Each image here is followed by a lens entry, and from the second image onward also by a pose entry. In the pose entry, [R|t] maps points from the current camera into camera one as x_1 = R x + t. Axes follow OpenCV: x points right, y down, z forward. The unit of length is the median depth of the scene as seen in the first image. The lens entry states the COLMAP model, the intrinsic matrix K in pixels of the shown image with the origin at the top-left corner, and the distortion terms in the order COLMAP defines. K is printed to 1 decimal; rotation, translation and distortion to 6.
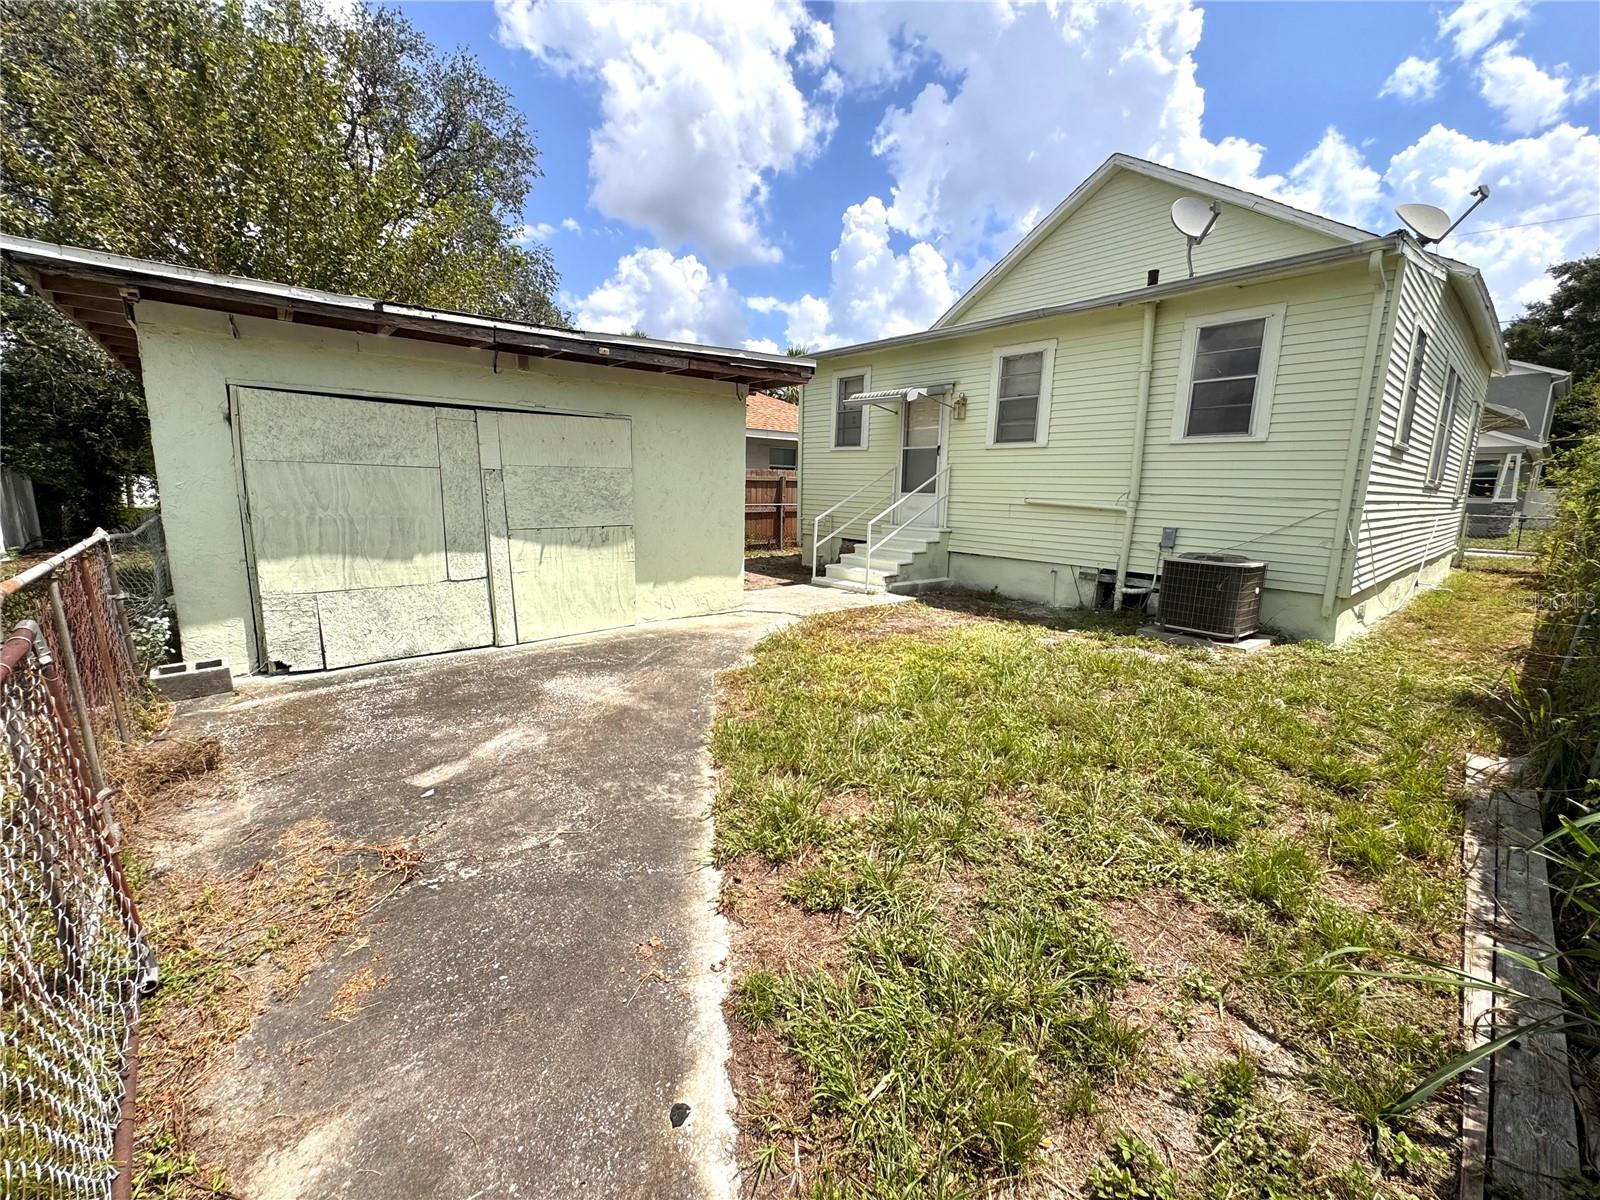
lens RADIAL K [[643.0, 0, 801.3], [0, 643.0, 598.1], [0, 0, 1]] dist [-0.003212, 0.000082]
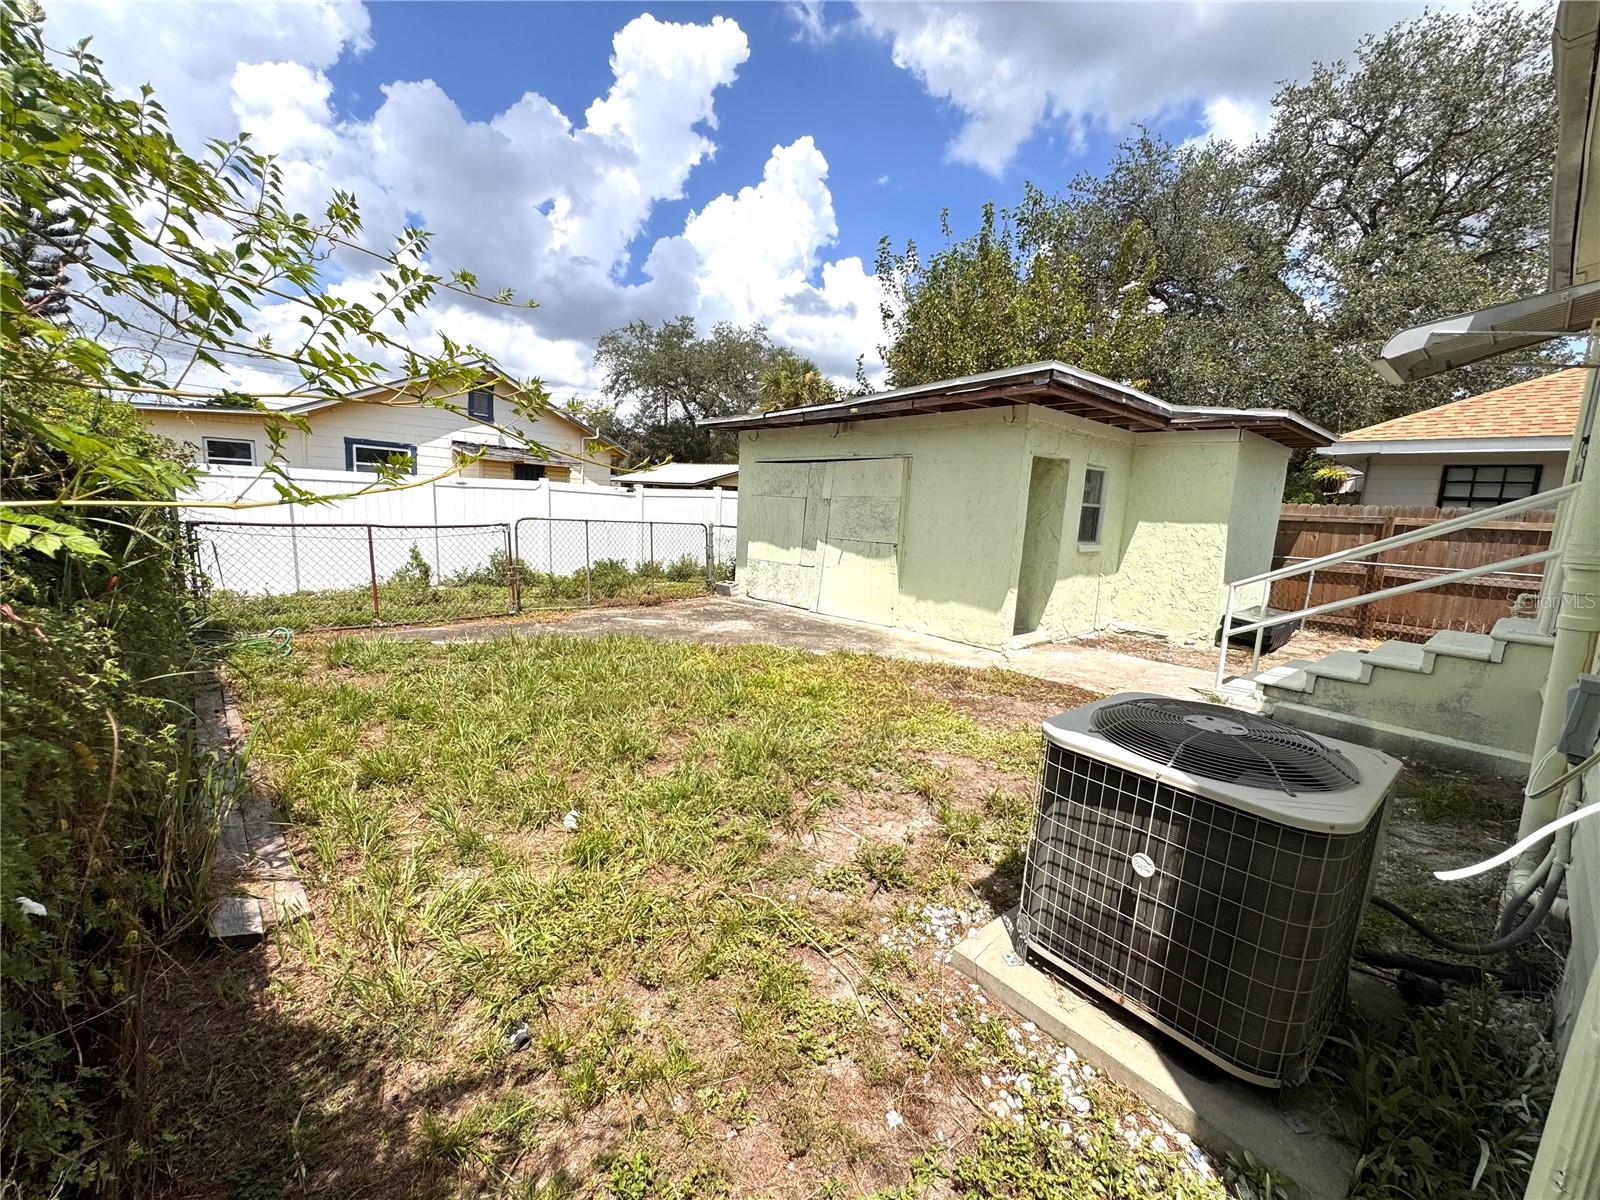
lens RADIAL K [[634.5, 0, 801.2], [0, 634.5, 617.6], [0, 0, 1]] dist [-0.000267, 0.000016]
pose [[0.016709, 0.154873, -0.987793, 1.221448], [-0.219181, 0.964469, 0.147509, -0.151501], [0.975541, 0.214041, 0.050061, 1.030057]]
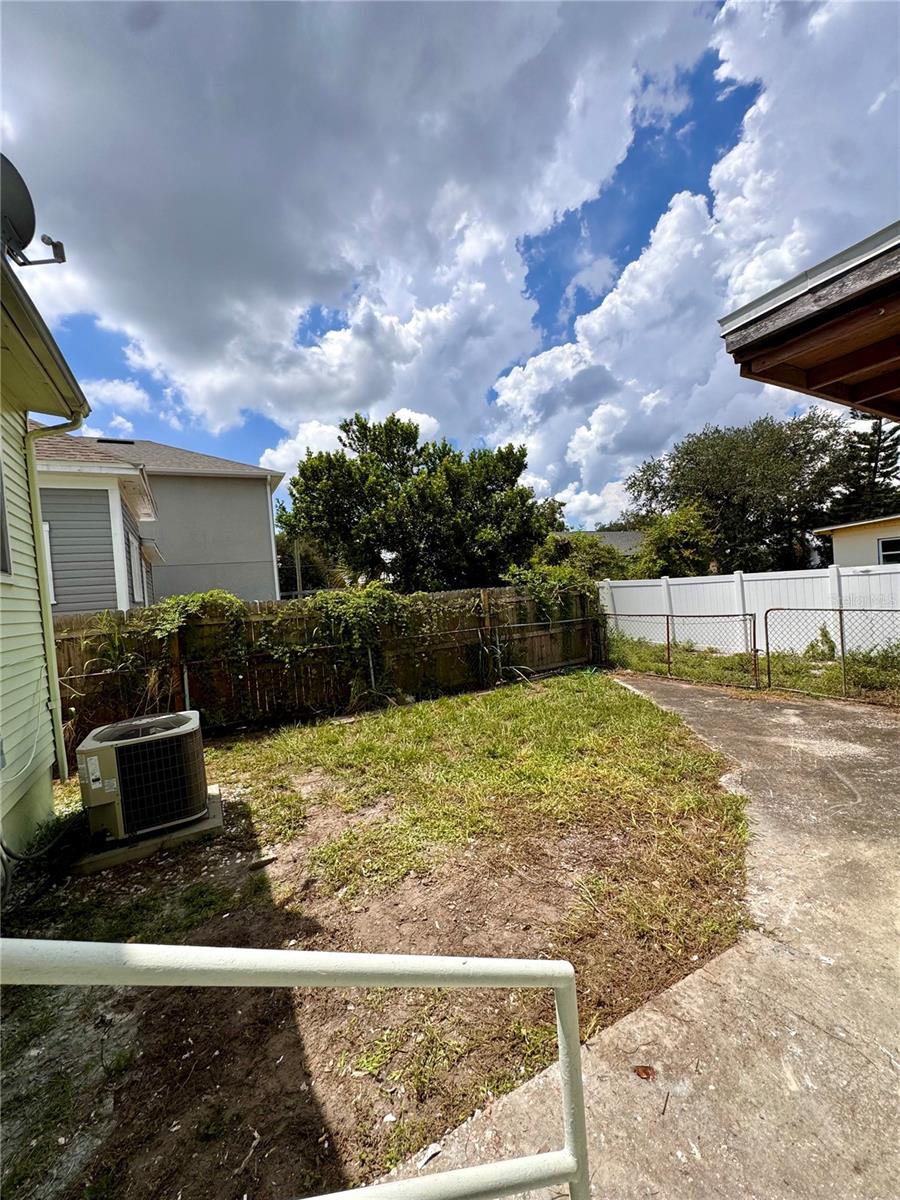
lens RADIAL K [[482.2, 0, 450.0], [0, 482.2, 600.0], [0, 0, 1]] dist [-0.003212, 0.000082]
pose [[-0.976446, 0.045383, 0.210935, 0.183431], [0.087654, 0.976756, 0.195611, -0.396069], [-0.197155, 0.209493, -0.957728, 1.935084]]
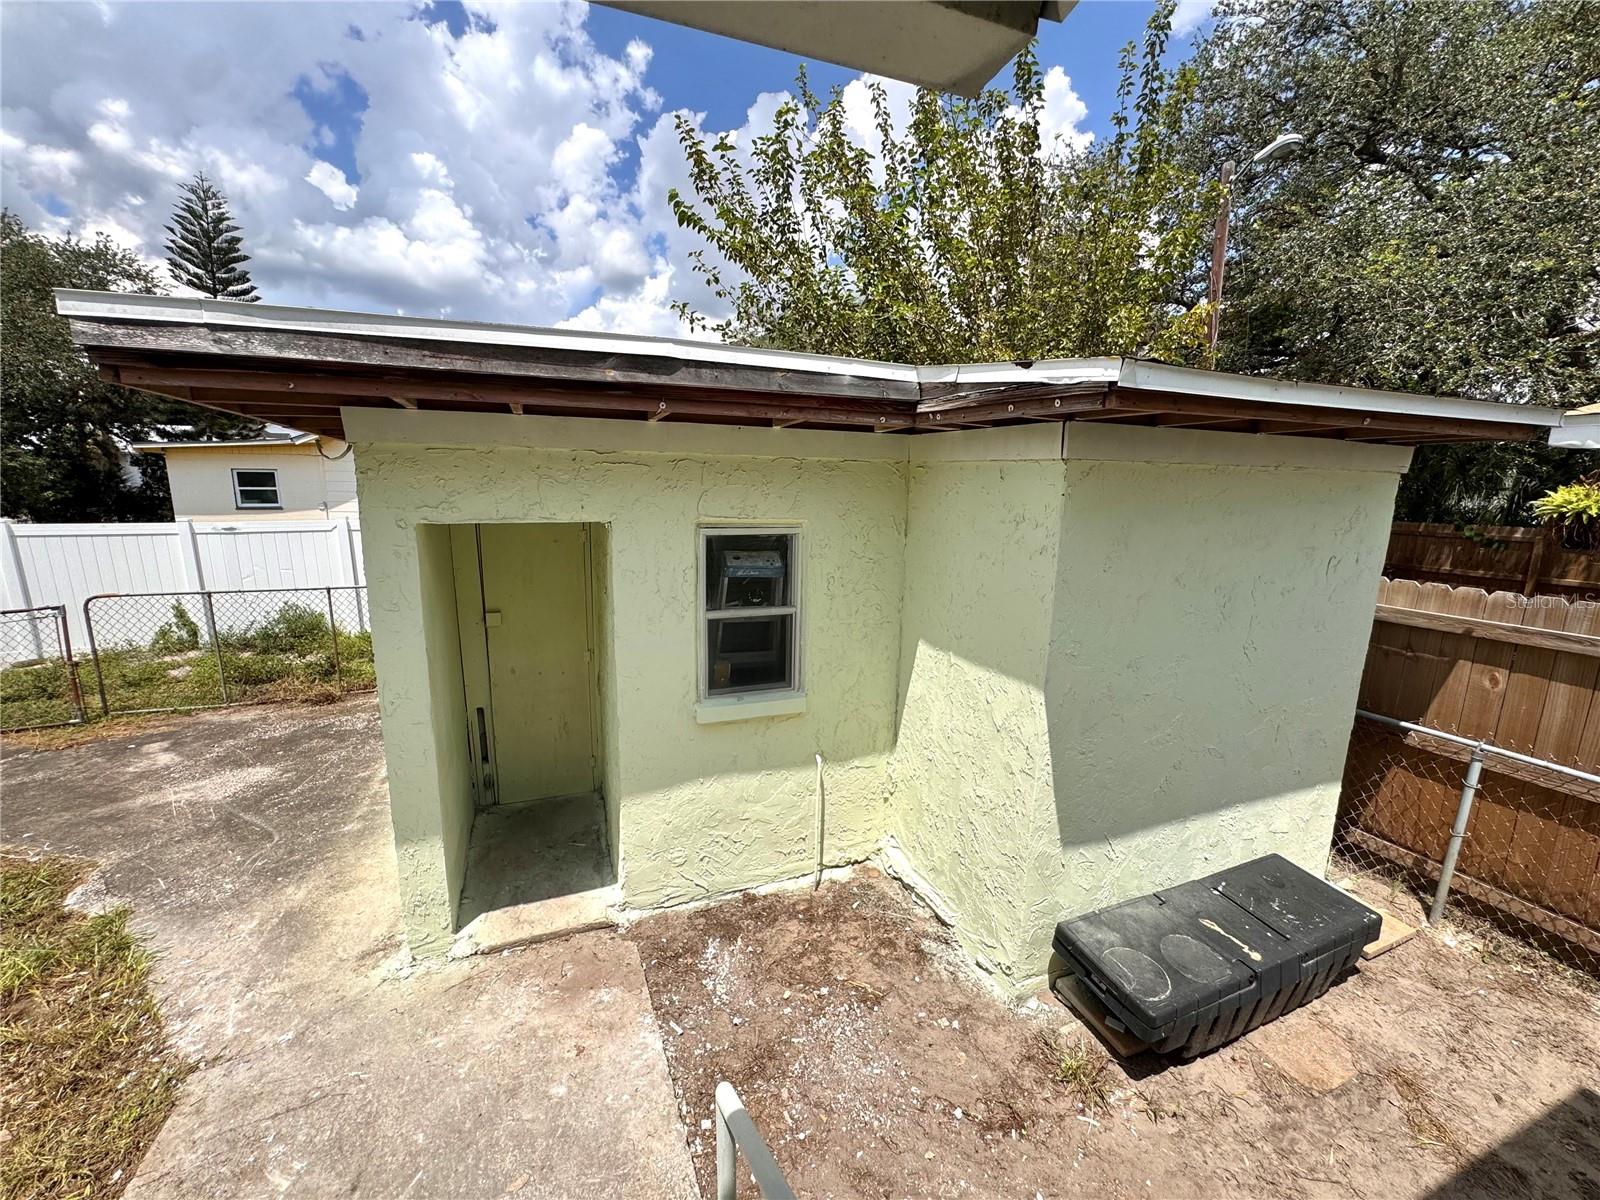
lens RADIAL K [[643.0, 0, 801.3], [0, 643.0, 598.1], [0, 0, 1]] dist [-0.003212, 0.000082]
pose [[-0.323316, 0.150198, -0.934295, 0.267893], [-0.181578, 0.959129, 0.217026, -0.519410], [0.928707, 0.239815, -0.282830, 1.992454]]
